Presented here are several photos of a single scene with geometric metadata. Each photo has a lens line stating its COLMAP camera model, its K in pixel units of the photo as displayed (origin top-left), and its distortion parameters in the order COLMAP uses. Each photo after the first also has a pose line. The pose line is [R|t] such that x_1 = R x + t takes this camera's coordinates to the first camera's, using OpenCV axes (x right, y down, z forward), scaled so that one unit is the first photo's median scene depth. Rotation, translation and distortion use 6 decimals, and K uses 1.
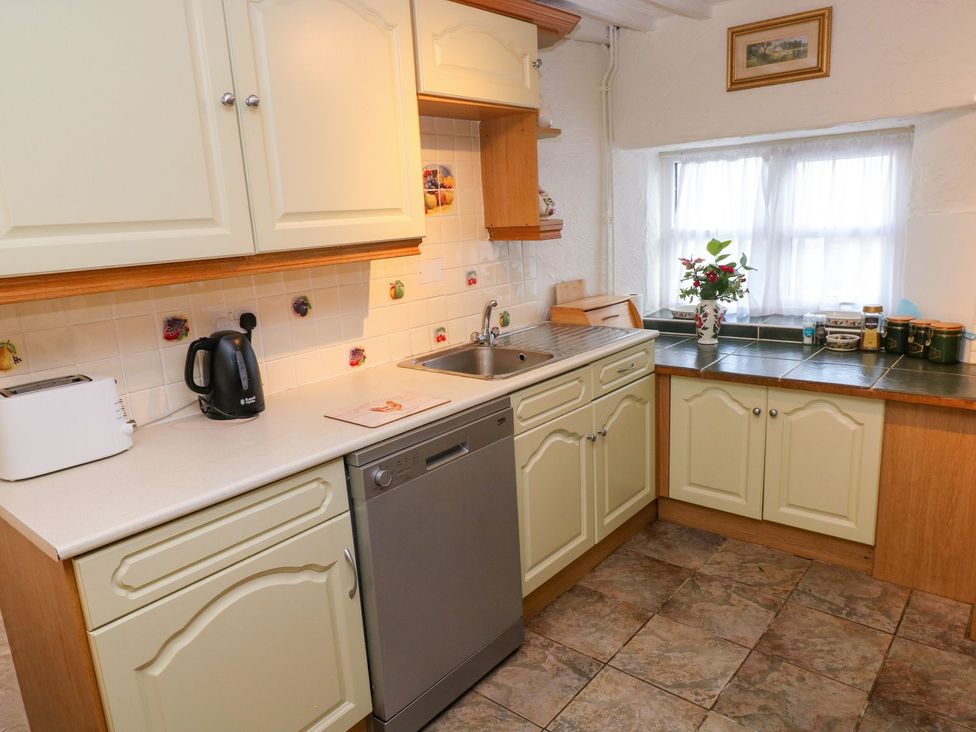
lens RADIAL K [[669.6, 0, 488.0], [0, 669.6, 366.0], [0, 0, 1]] dist [-0.002669, -0.006965]
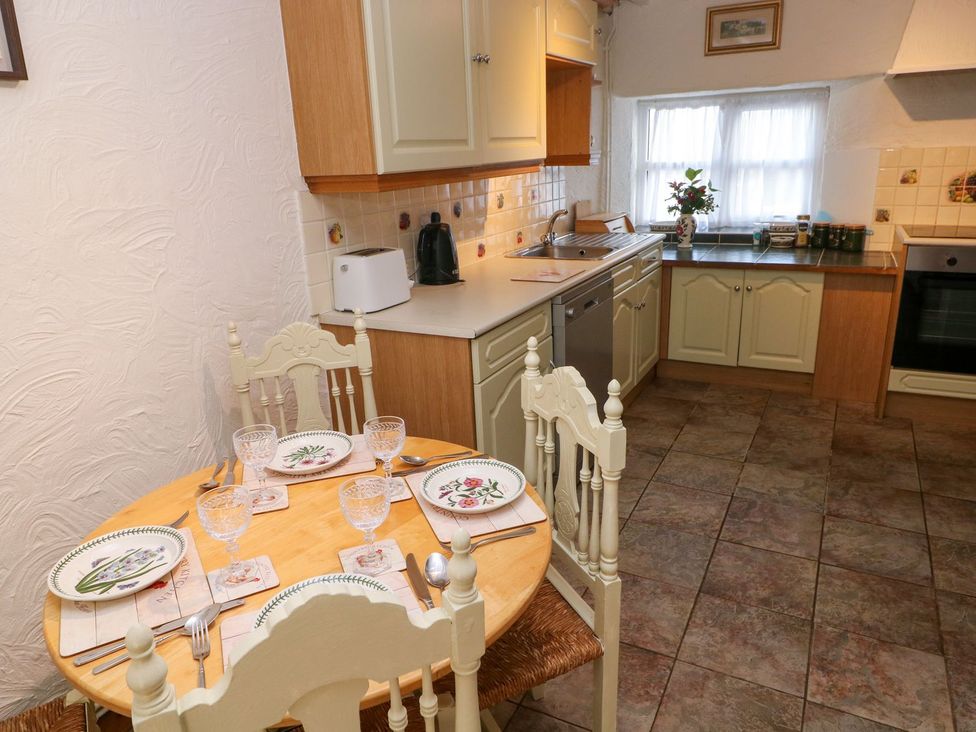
lens RADIAL K [[674.2, 0, 484.0], [0, 674.2, 362.4], [0, 0, 1]] dist [-0.000736, -0.003693]
pose [[0.978293, -0.049139, 0.201318, -0.407960], [0.034750, 0.996623, 0.074400, 0.095100], [-0.204294, -0.065789, 0.976696, -0.295646]]
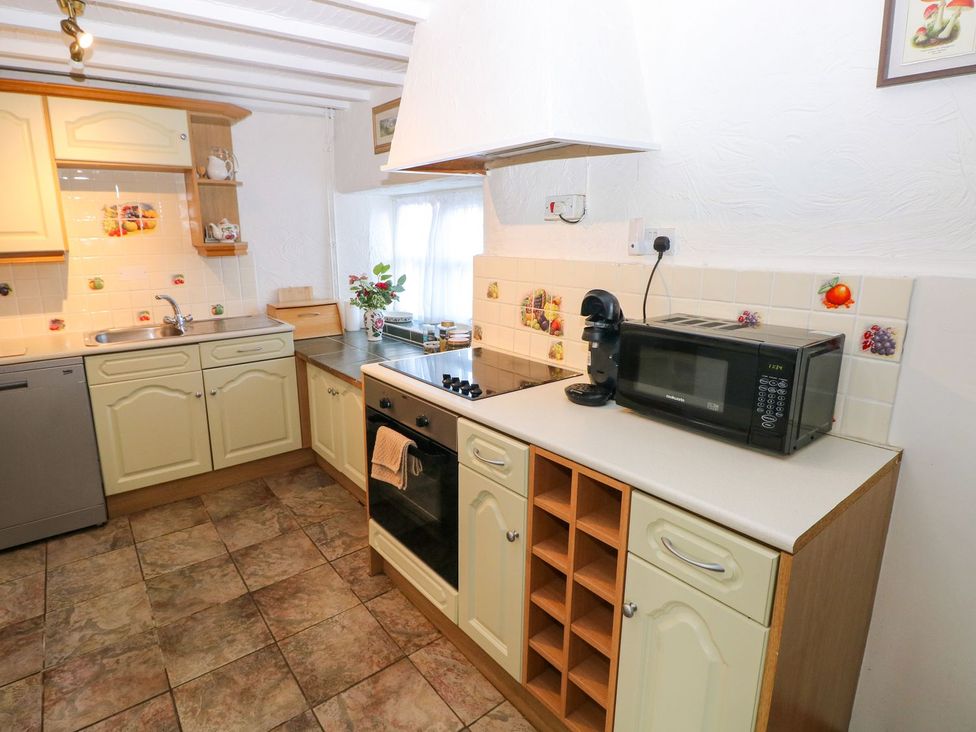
lens RADIAL K [[528.5, 0, 464.7], [0, 528.5, 347.3], [0, 0, 1]] dist [-0.000079, -0.015210]
pose [[0.973508, 0.094432, -0.208244, 0.846021], [-0.095472, 0.995419, 0.005076, -0.049778], [0.207769, 0.014940, 0.978064, 0.003085]]
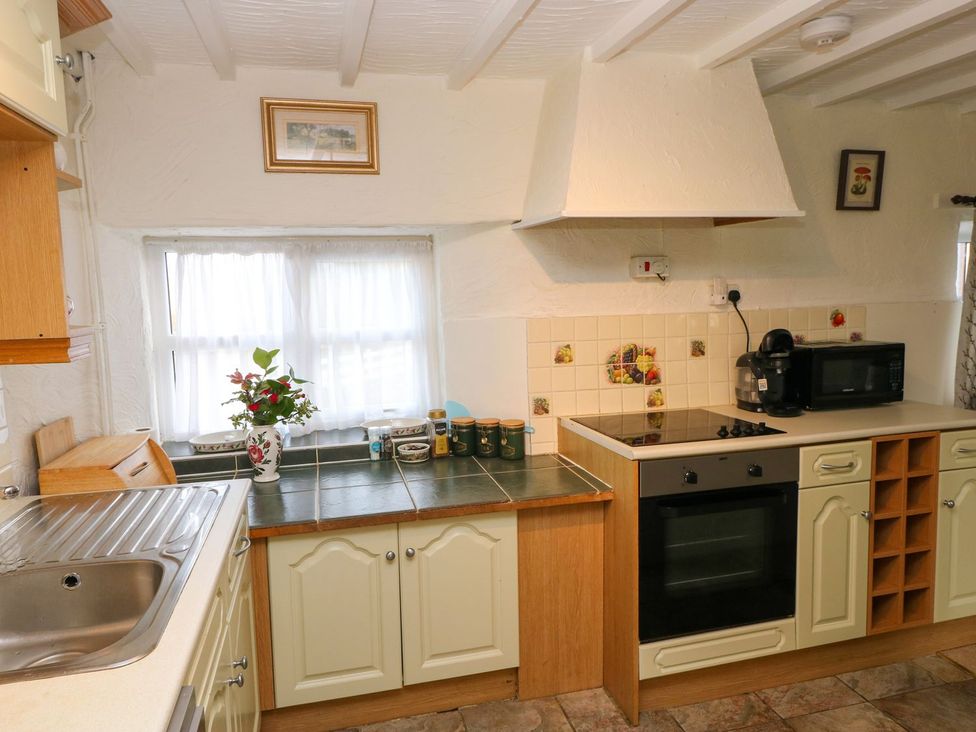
lens RADIAL K [[662.3, 0, 477.2], [0, 662.3, 361.6], [0, 0, 1]] dist [0.002405, -0.003473]
pose [[0.591987, -0.049232, 0.804443, -0.164007], [0.172236, 0.982802, -0.066600, -0.088401], [-0.787329, 0.177980, 0.590285, 0.381800]]
